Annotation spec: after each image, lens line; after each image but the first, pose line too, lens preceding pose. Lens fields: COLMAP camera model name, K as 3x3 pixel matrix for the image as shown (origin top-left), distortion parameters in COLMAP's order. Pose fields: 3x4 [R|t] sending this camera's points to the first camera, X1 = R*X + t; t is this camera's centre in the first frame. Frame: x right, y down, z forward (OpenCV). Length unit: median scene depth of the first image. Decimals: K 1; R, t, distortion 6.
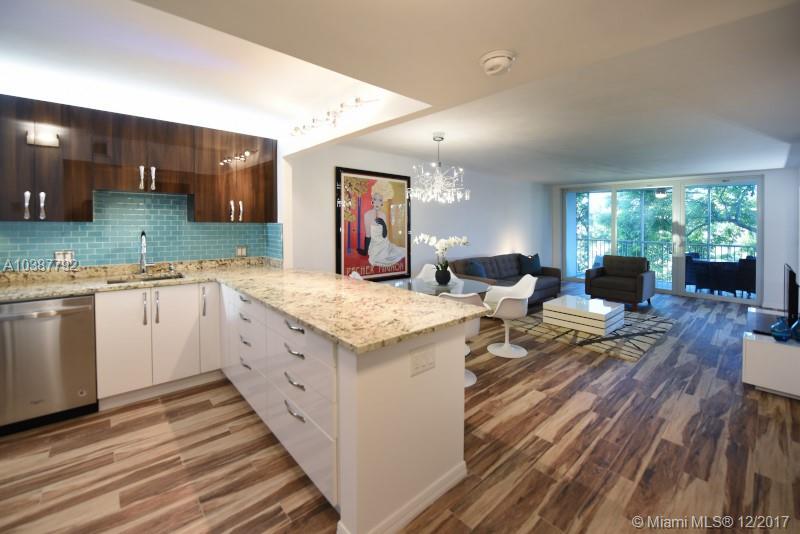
lens RADIAL K [[320.4, 0, 395.6], [0, 320.4, 229.4], [0, 0, 1]] dist [-0.017389, -0.000546]
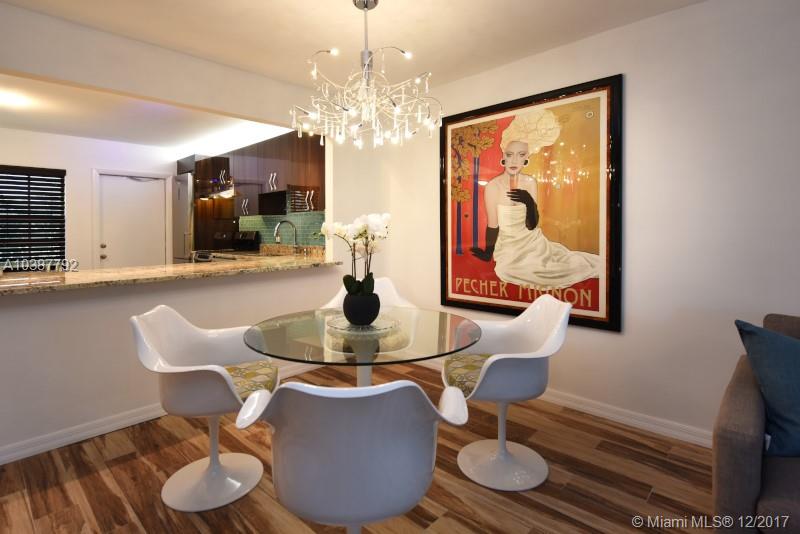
lens RADIAL K [[365.7, 0, 388.3], [0, 365.7, 236.6], [0, 0, 1]] dist [-0.011571, -0.000728]
pose [[0.150872, 0.008467, -0.988517, 0.618713], [-0.003750, 0.999961, 0.007992, 0.043169], [0.988546, 0.002501, 0.150898, 0.910585]]
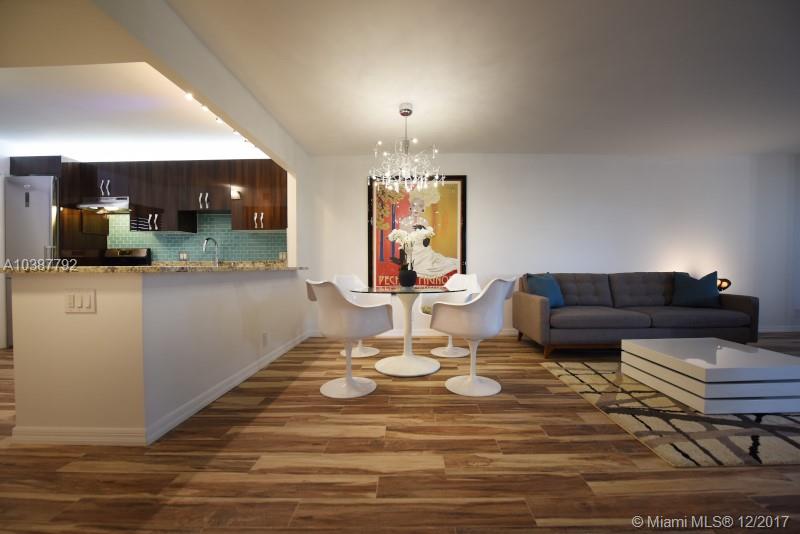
lens RADIAL K [[310.3, 0, 394.8], [0, 310.3, 265.6], [0, 0, 1]] dist [-0.015524, -0.000899]
pose [[0.759311, -0.012576, -0.650606, 0.606843], [0.001605, 0.999846, -0.017453, 0.123396], [0.650725, 0.012208, 0.759215, 0.356283]]
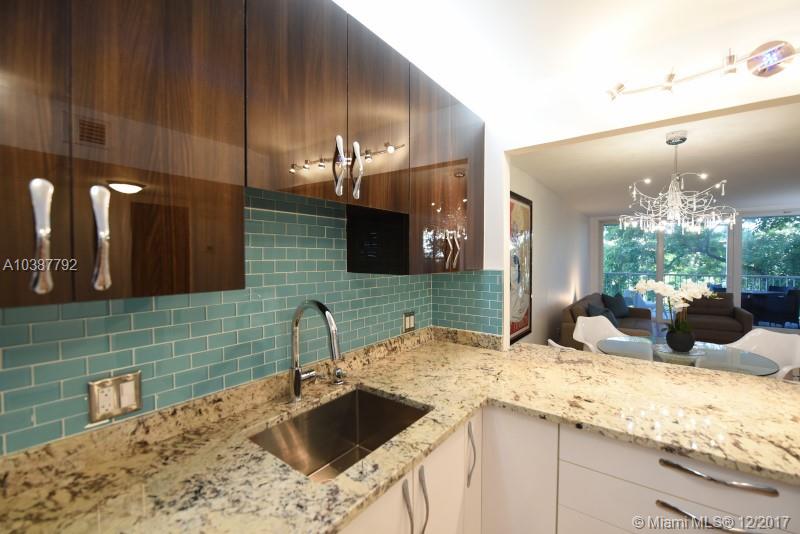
lens RADIAL K [[320.6, 0, 393.7], [0, 320.6, 267.4], [0, 0, 1]] dist [-0.011368, -0.000124]
pose [[0.983216, -0.025215, 0.180692, -0.585888], [0.024268, 0.999678, 0.007450, -0.029464], [-0.180822, -0.002940, 0.983511, 0.436580]]
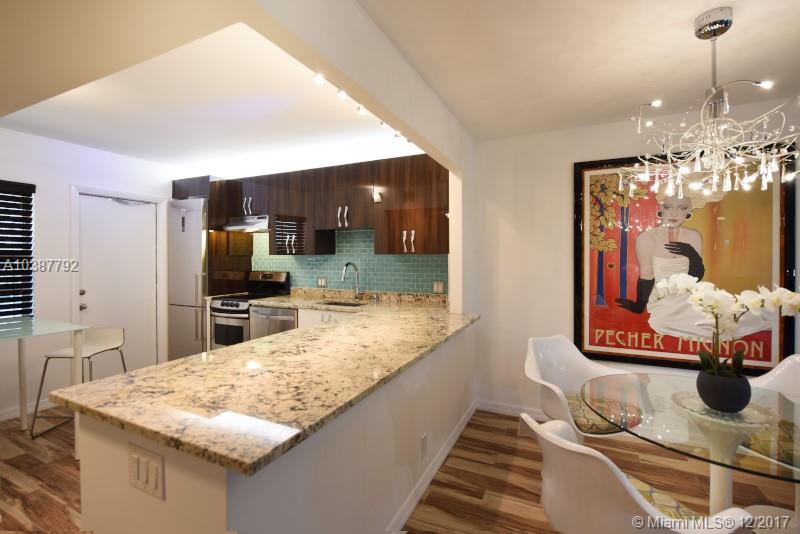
lens RADIAL K [[356.0, 0, 386.0], [0, 356.0, 262.7], [0, 0, 1]] dist [-0.008553, -0.001464]
pose [[0.410586, 0.003942, -0.911813, 0.343339], [-0.014635, 0.999890, -0.002267, 0.004991], [0.911704, 0.014275, 0.410599, 0.444931]]
